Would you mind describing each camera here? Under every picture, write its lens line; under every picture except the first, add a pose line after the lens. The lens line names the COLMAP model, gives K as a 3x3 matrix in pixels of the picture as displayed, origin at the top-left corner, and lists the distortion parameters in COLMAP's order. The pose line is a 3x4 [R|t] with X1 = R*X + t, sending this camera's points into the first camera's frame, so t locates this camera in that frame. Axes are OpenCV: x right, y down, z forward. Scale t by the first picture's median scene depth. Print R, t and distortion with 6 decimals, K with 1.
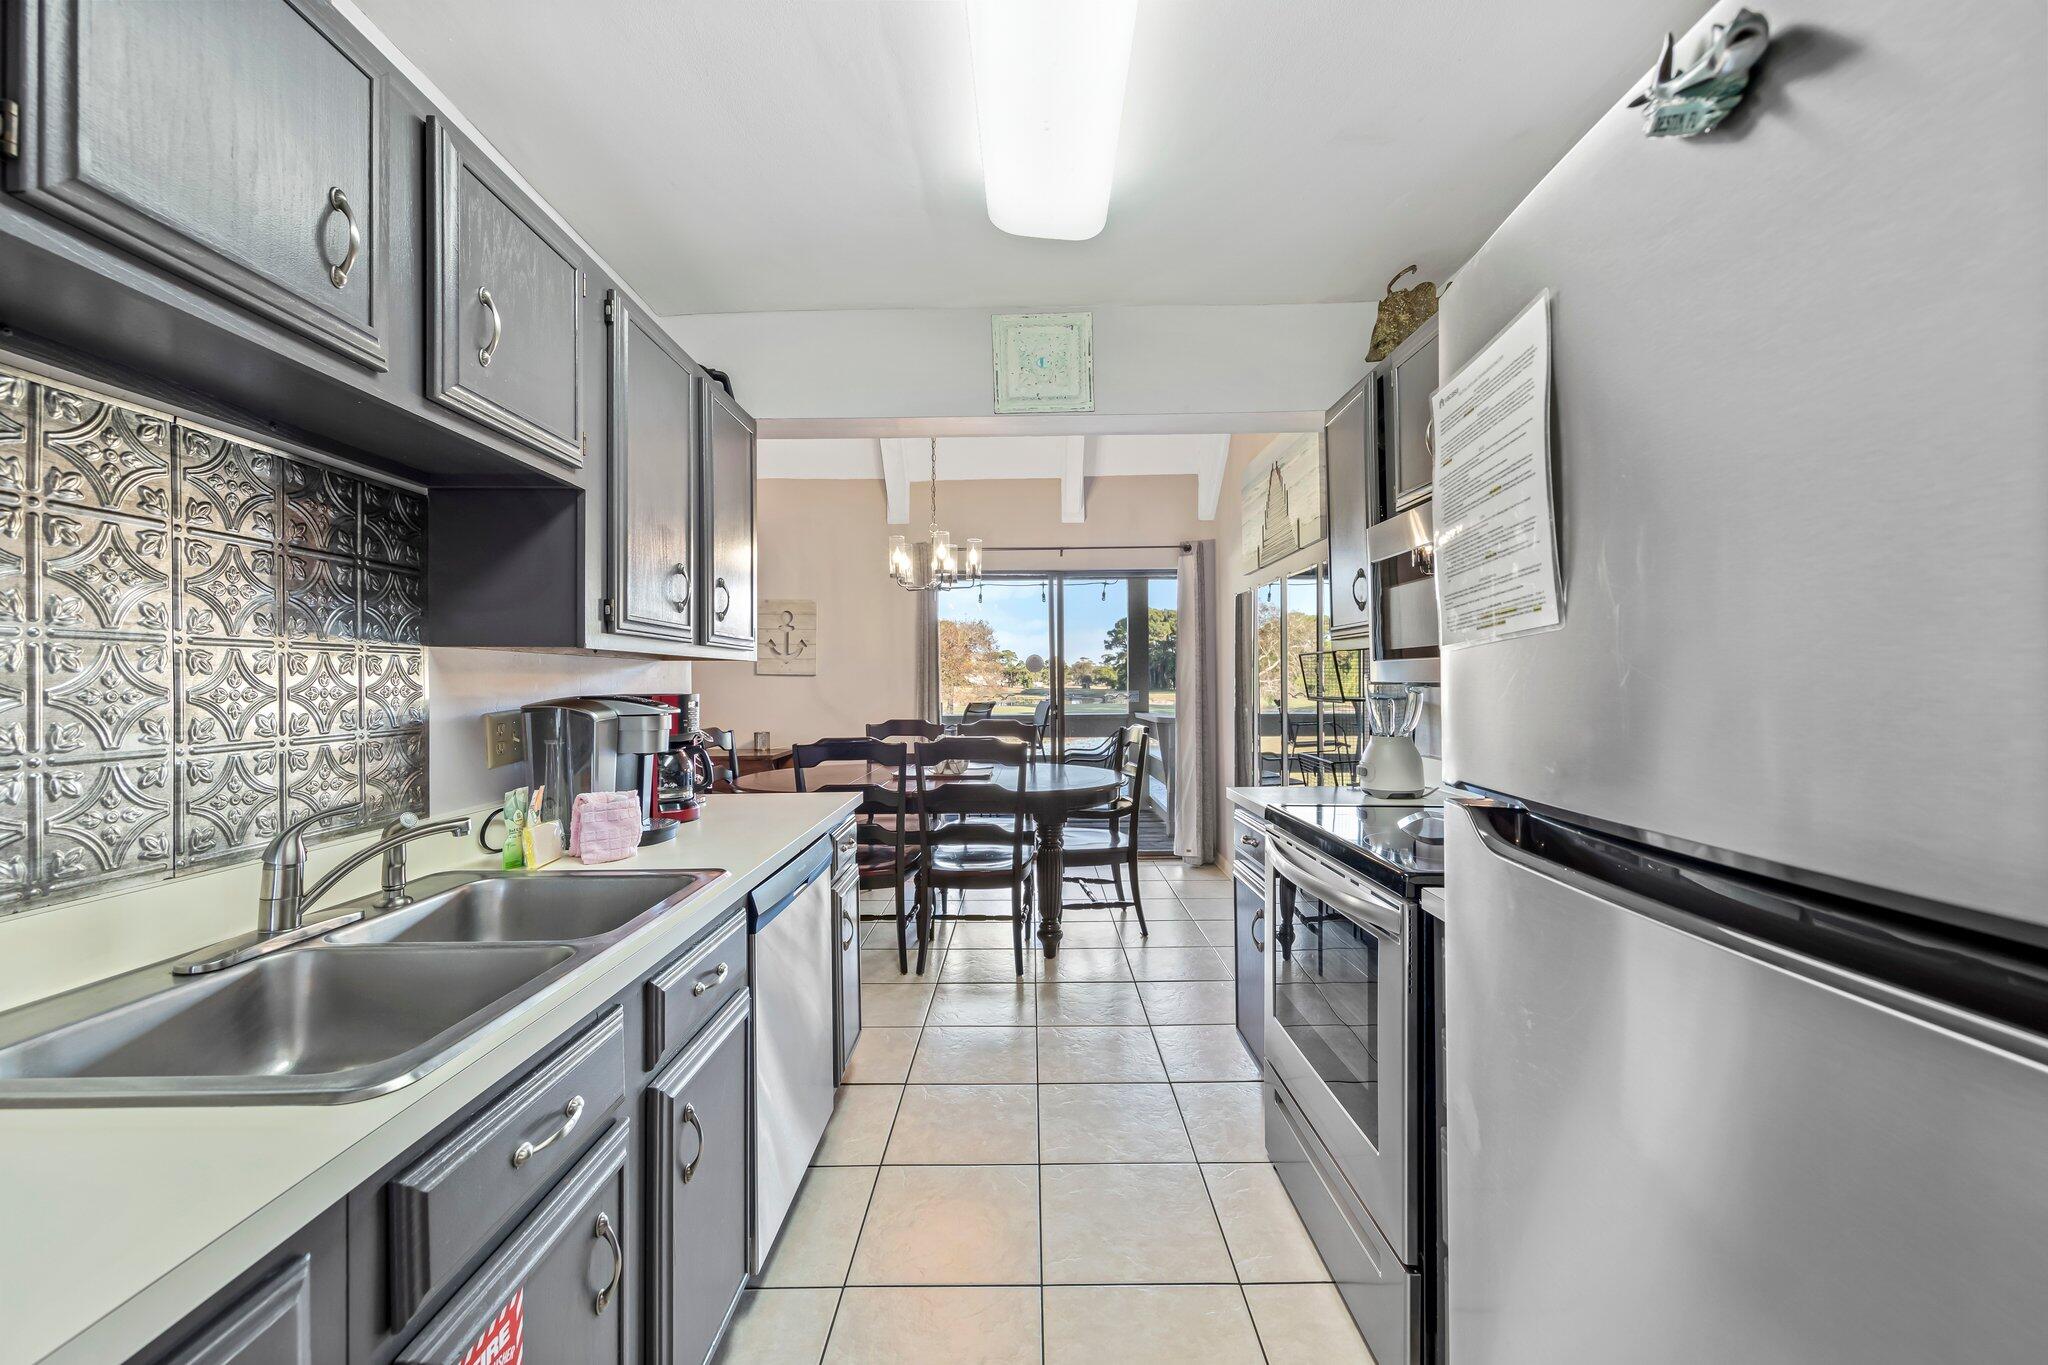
lens RADIAL K [[781.9, 0, 1016.5], [0, 781.9, 676.5], [0, 0, 1]] dist [0.001521, 0.000047]
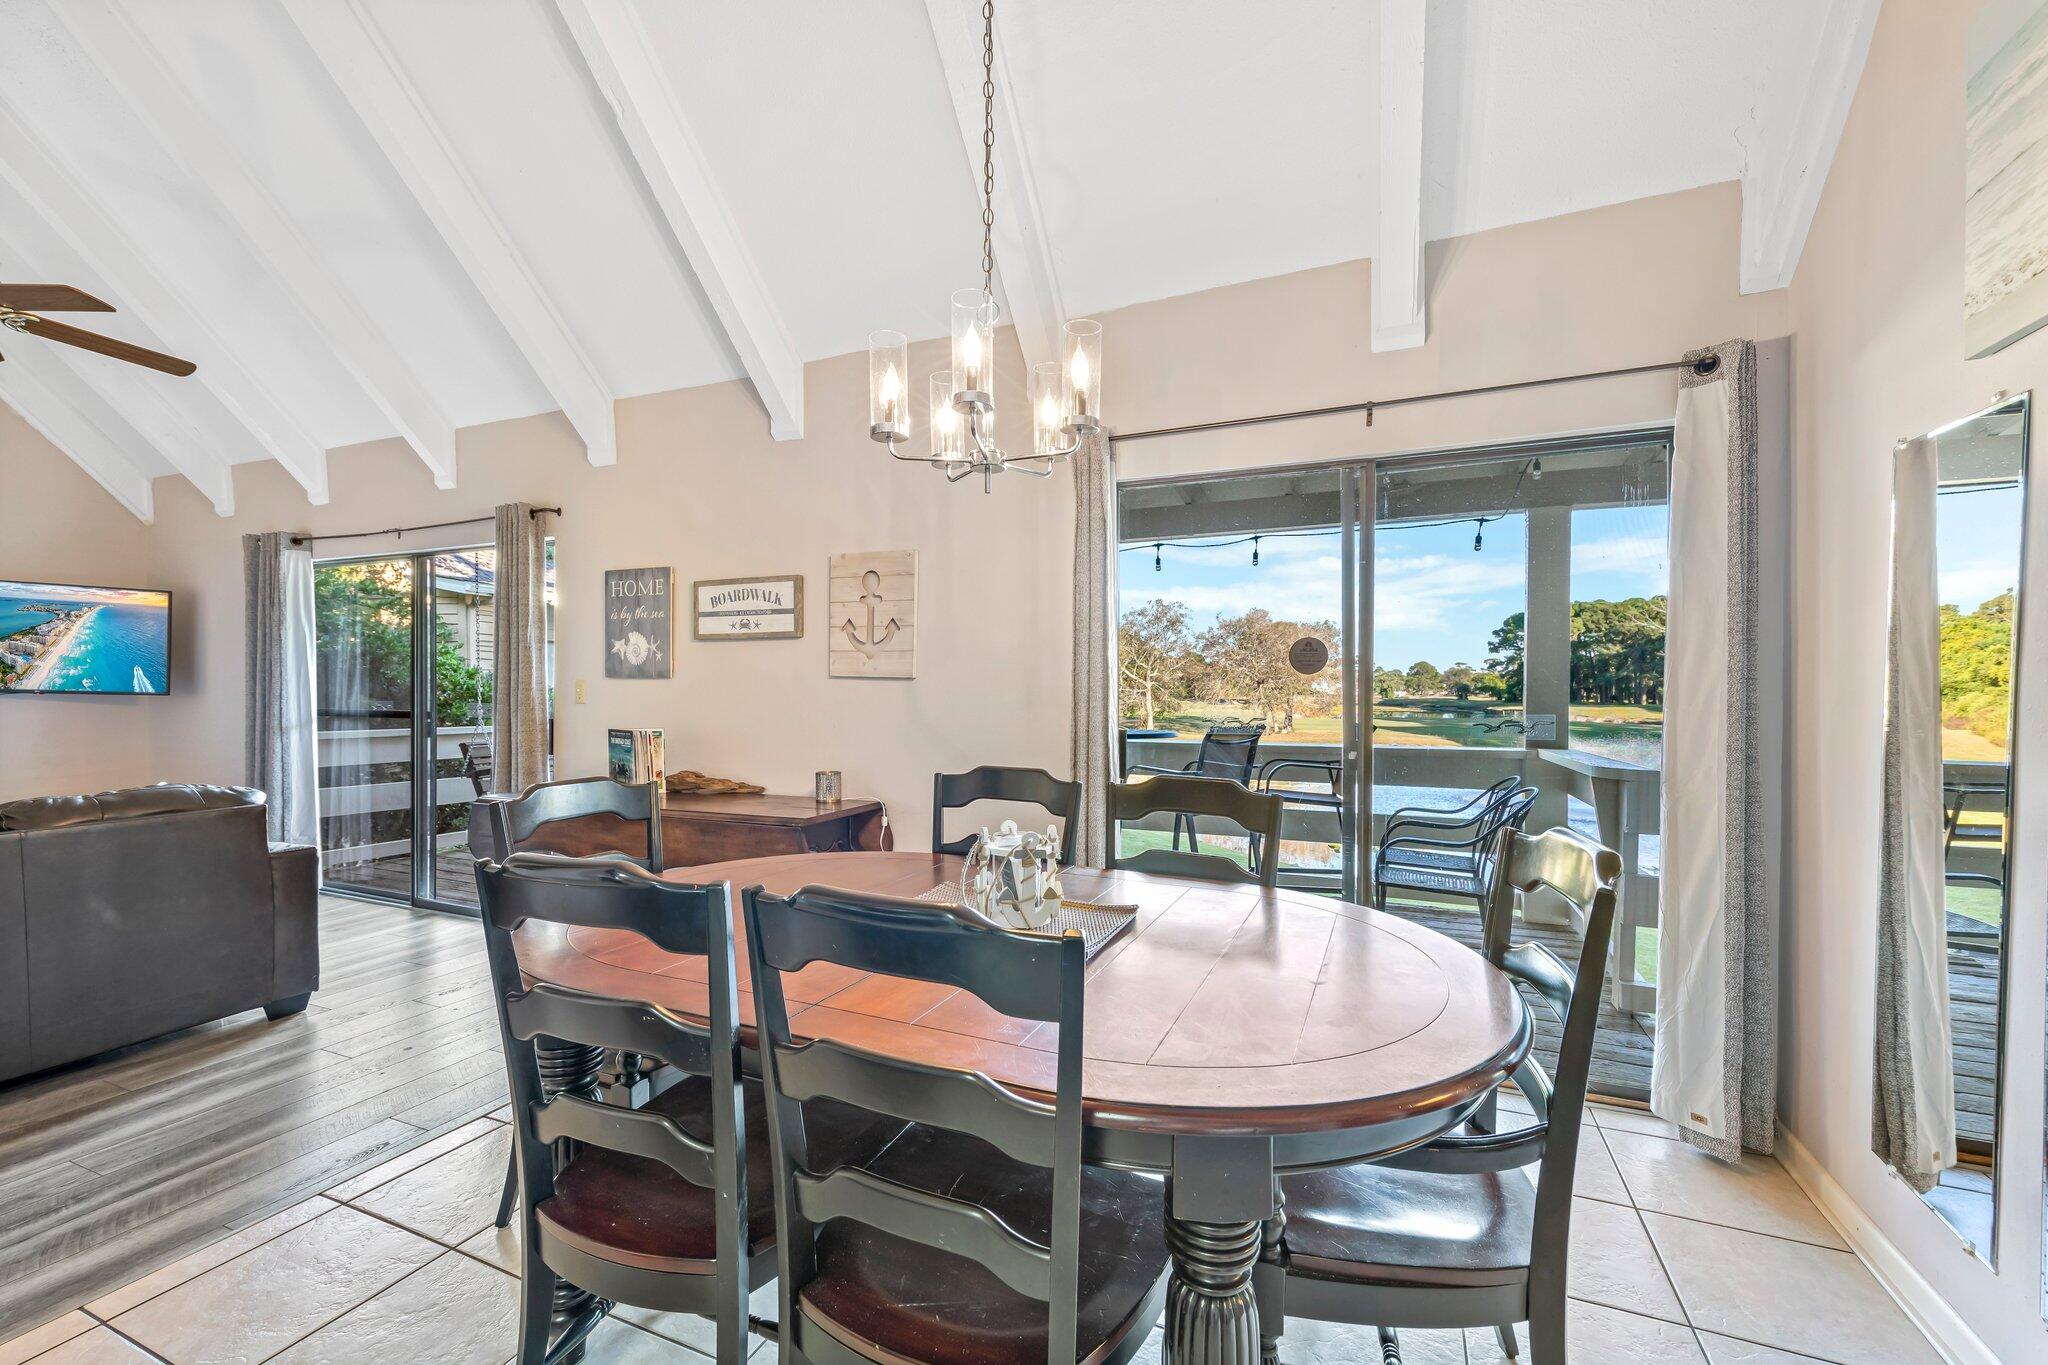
lens RADIAL K [[825.3, 0, 1020.7], [0, 825.3, 696.3], [0, 0, 1]] dist [-0.000460, -0.000137]
pose [[0.919812, 0.011847, -0.392181, 0.061175], [-0.005816, 0.999846, 0.016562, 0.001206], [0.392317, -0.012953, 0.919739, 0.461828]]
